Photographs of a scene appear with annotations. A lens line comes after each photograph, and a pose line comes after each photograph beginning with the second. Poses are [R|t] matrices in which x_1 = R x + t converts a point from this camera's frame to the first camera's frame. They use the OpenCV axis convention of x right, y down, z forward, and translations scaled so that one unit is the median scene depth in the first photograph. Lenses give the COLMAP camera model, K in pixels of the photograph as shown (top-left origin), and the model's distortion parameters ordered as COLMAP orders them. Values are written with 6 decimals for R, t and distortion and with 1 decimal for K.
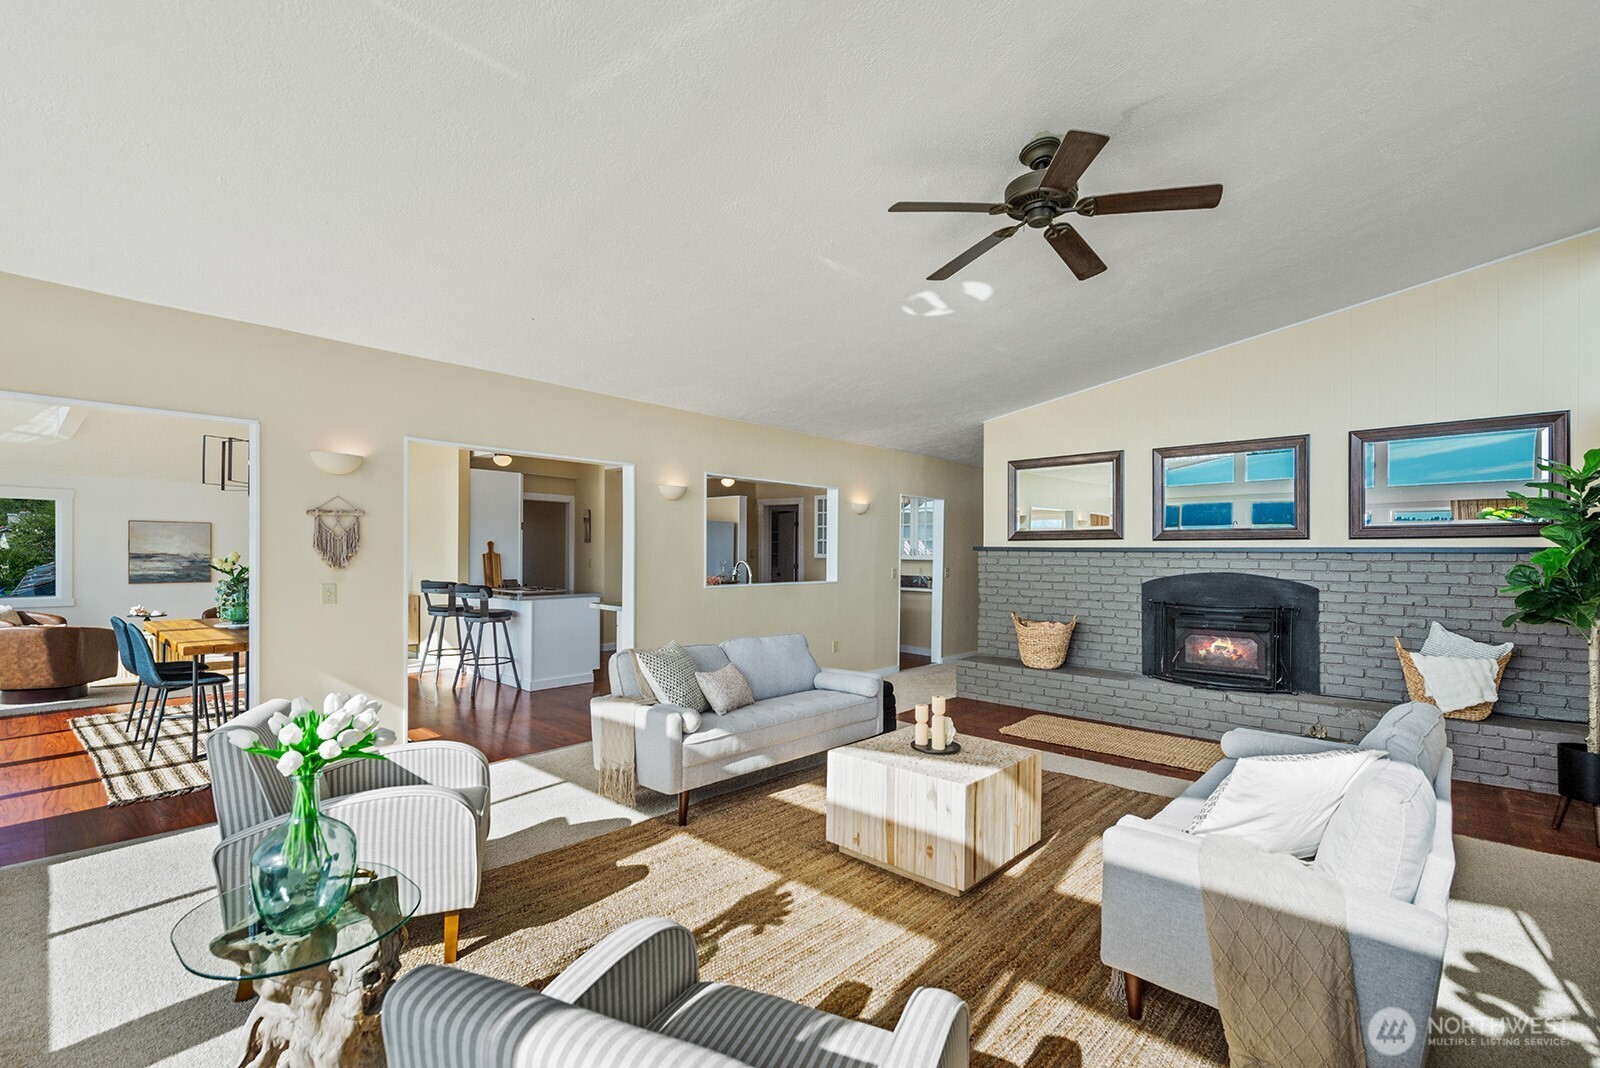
lens RADIAL K [[723.4, 0, 798.8], [0, 723.4, 538.7], [0, 0, 1]] dist [-0.002813, -0.000259]
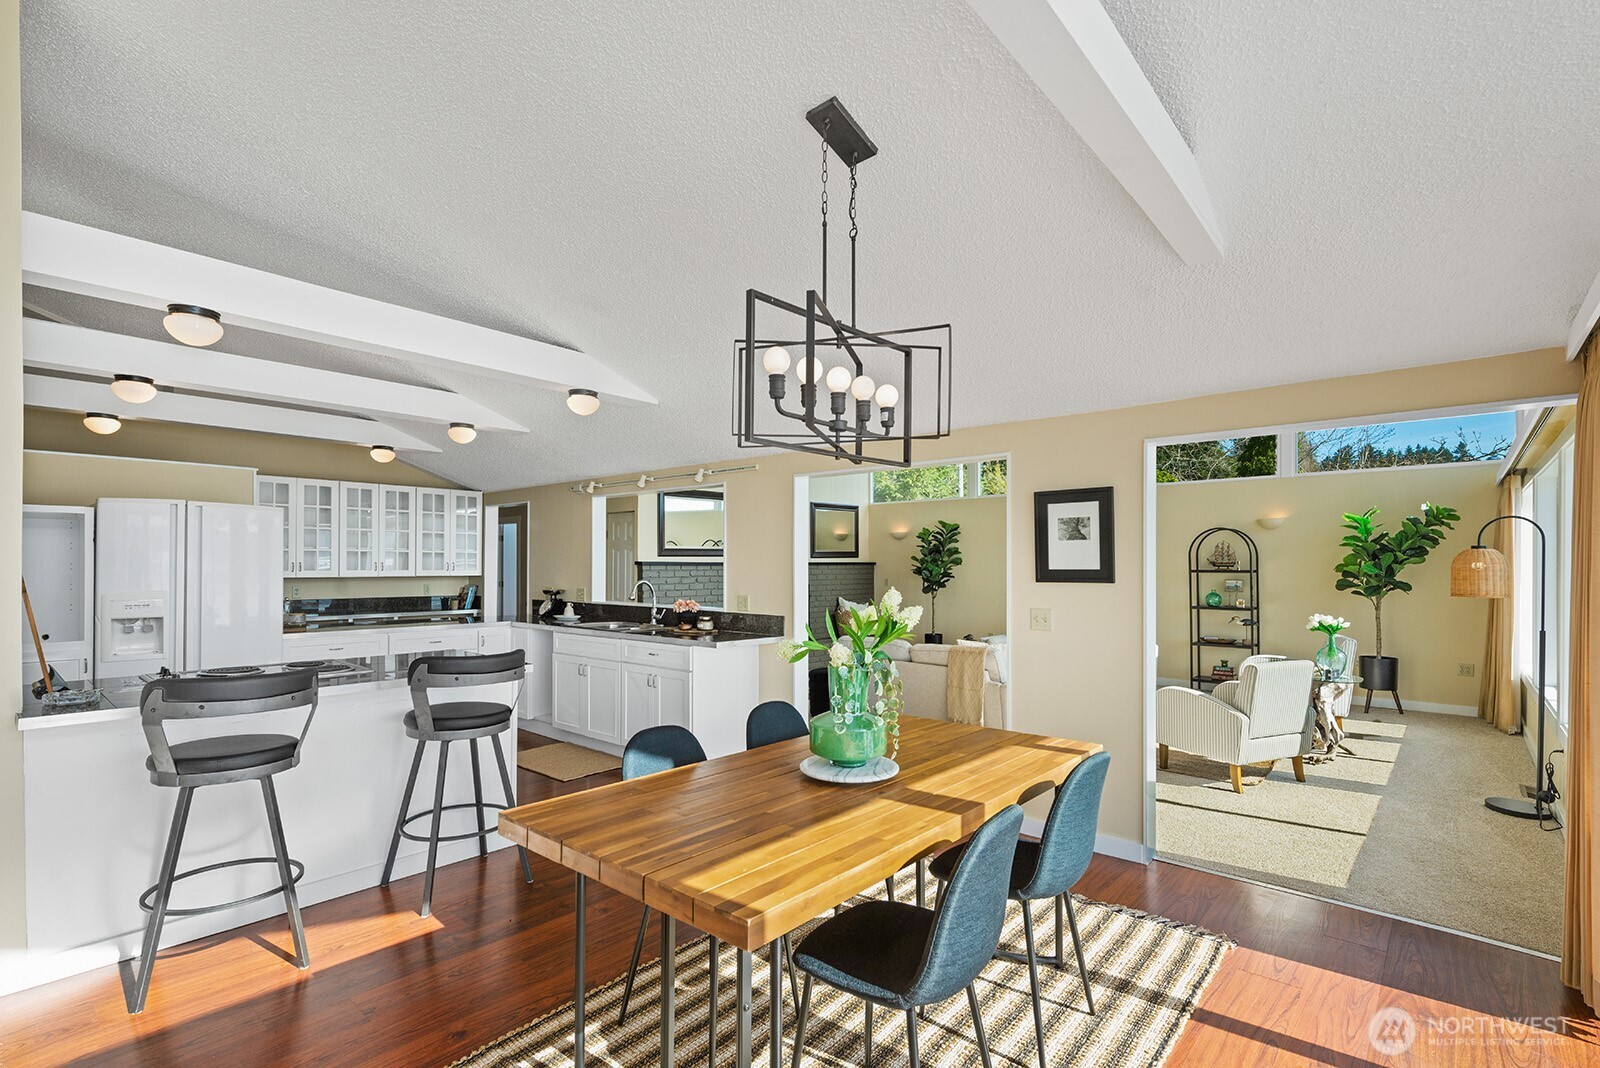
lens RADIAL K [[750.2, 0, 806.0], [0, 750.2, 567.1], [0, 0, 1]] dist [-0.000165, 0.000005]
pose [[-0.054460, 0.000794, 0.998516, -0.967735], [-0.007638, 0.999970, -0.001211, 0.020065], [-0.998487, -0.007692, -0.054452, 0.860076]]
